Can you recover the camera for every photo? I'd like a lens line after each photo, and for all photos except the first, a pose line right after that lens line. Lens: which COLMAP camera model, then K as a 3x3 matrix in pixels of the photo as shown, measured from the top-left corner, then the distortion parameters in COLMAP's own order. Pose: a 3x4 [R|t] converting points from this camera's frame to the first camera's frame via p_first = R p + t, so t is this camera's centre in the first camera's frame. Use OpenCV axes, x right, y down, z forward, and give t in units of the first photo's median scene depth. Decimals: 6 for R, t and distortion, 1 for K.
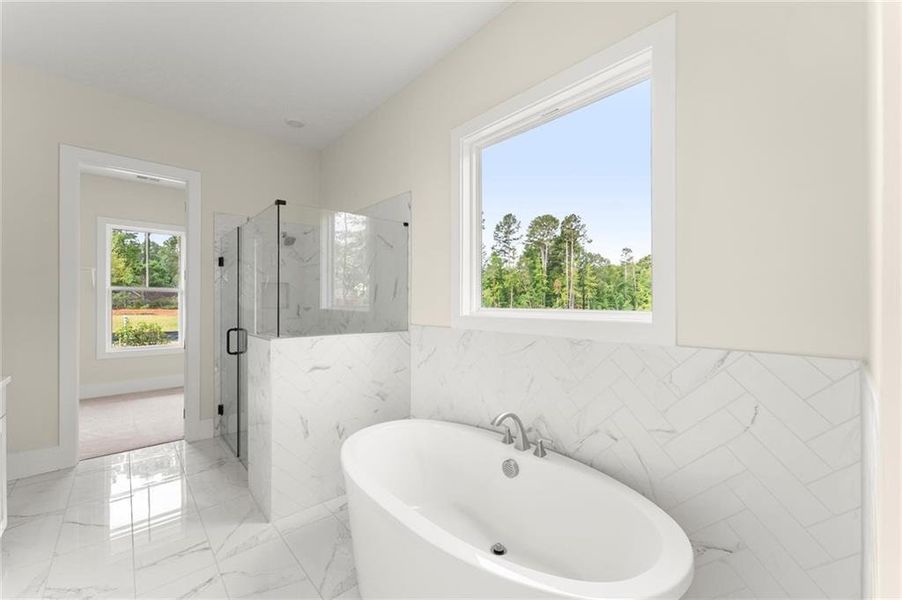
lens RADIAL K [[350.3, 0, 451.2], [0, 350.3, 298.8], [0, 0, 1]] dist [-0.003712, -0.000442]
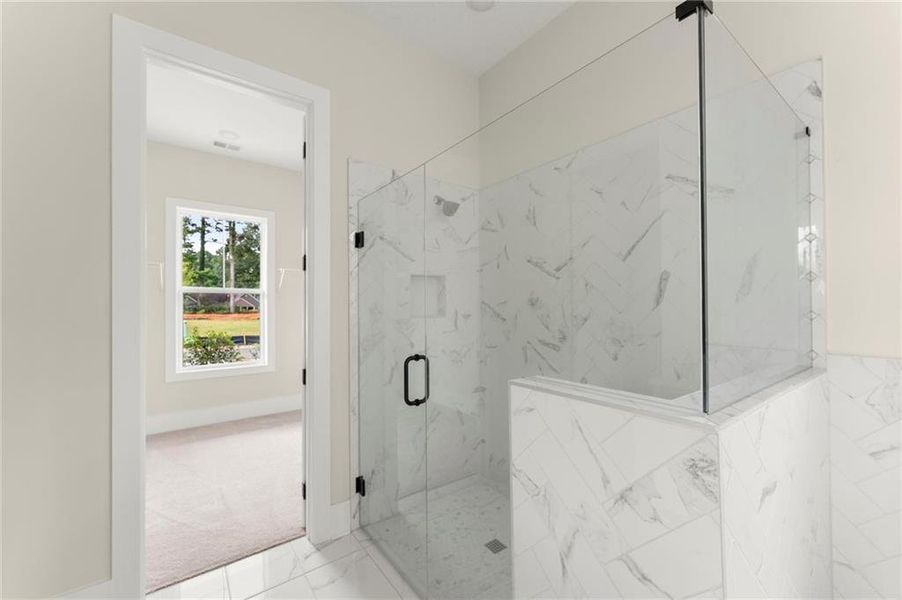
lens RADIAL K [[350.3, 0, 444.4], [0, 350.3, 300.9], [0, 0, 1]] dist [-0.003712, -0.000442]
pose [[0.994215, -0.006399, -0.107222, -0.330527], [0.005765, 0.999964, -0.006218, 0.003282], [0.107258, 0.005564, 0.994216, 0.306079]]
